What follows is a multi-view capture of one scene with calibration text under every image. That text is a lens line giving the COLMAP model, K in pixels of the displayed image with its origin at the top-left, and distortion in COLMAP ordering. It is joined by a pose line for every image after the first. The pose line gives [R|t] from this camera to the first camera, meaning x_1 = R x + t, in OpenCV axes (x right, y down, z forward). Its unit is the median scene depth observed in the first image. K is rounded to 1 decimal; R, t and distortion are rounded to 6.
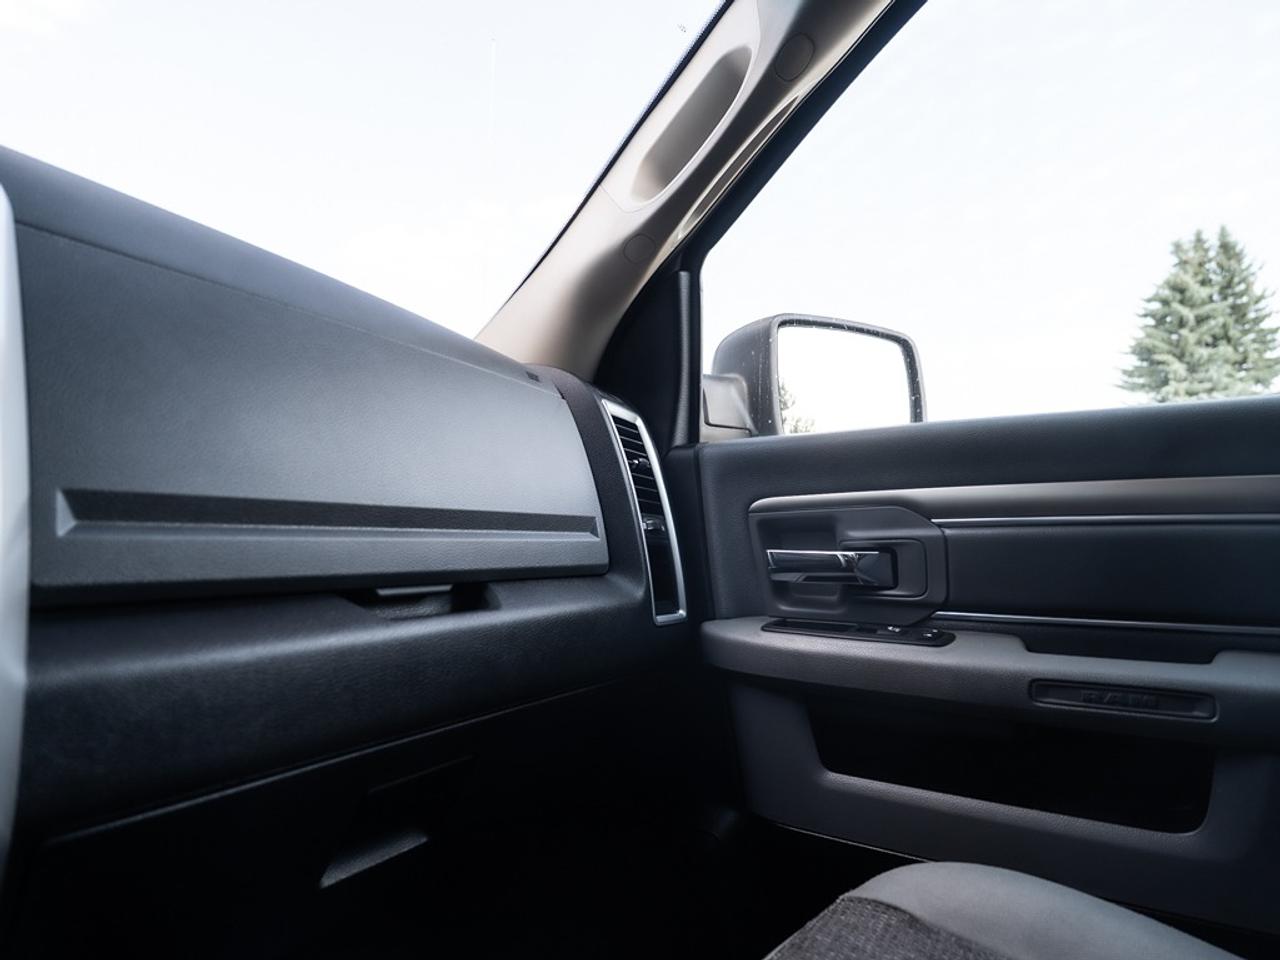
lens RADIAL K [[775.5, 0, 661.7], [0, 775.5, 479.1], [0, 0, 1]] dist [-0.012579, -0.001517]
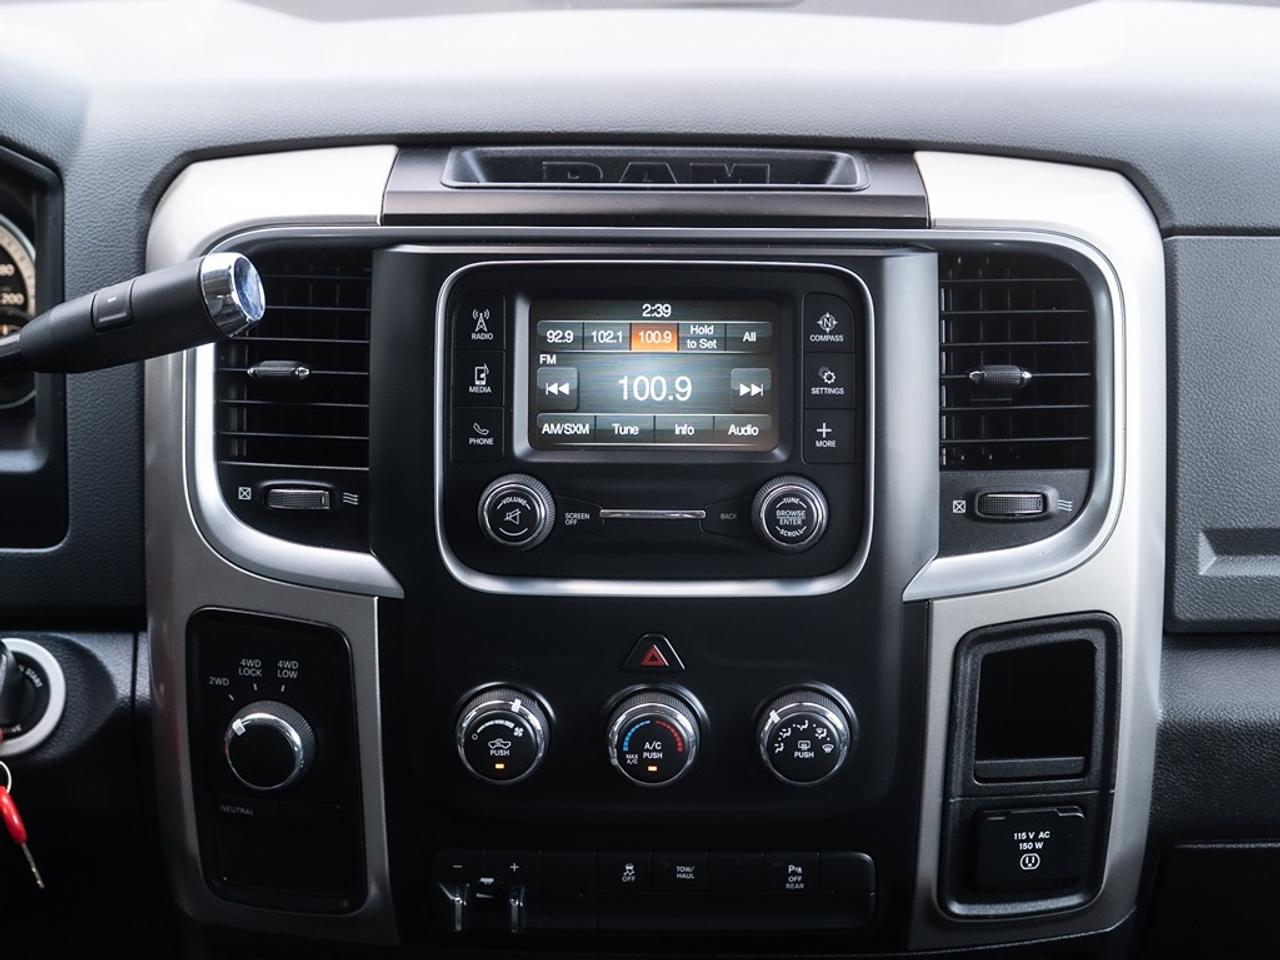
lens RADIAL K [[2407.9, 0, 647.5], [0, 2407.9, 369.8], [0, 0, 1]] dist [-0.007026, 0.128001]
pose [[0.520615, 0.252758, -0.815520, 0.633274], [0.069652, 0.939418, 0.335623, -0.599137], [0.850946, -0.231533, 0.471469, -0.496429]]
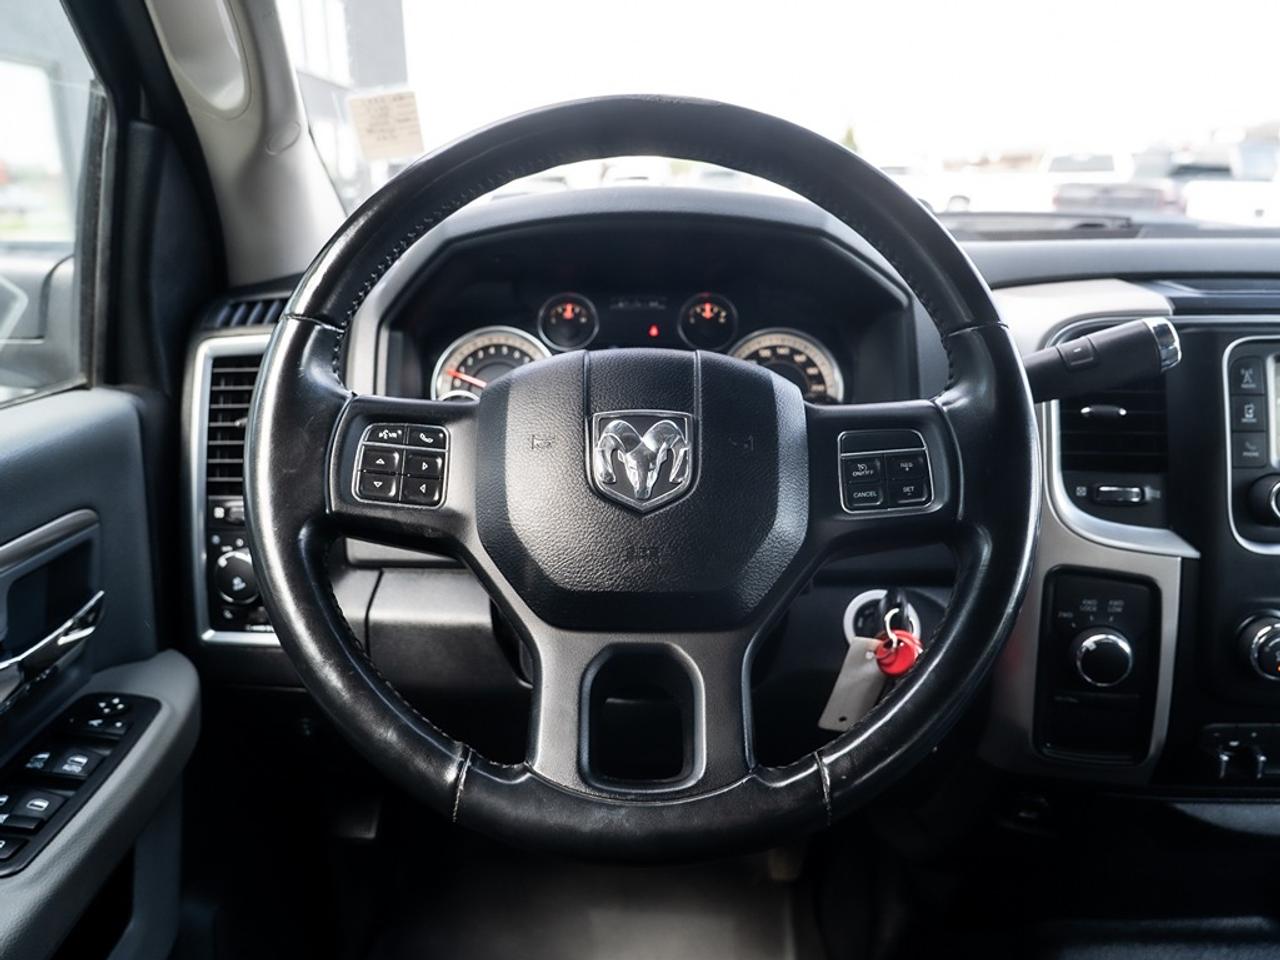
lens RADIAL K [[973.2, 0, 639.0], [0, 973.2, 450.5], [0, 0, 1]] dist [-0.018679, 0.000263]
pose [[0.529656, 0.204357, -0.823227, -0.112616], [0.073696, 0.955786, 0.284678, -0.389524], [0.845005, -0.211450, 0.491177, -0.802284]]
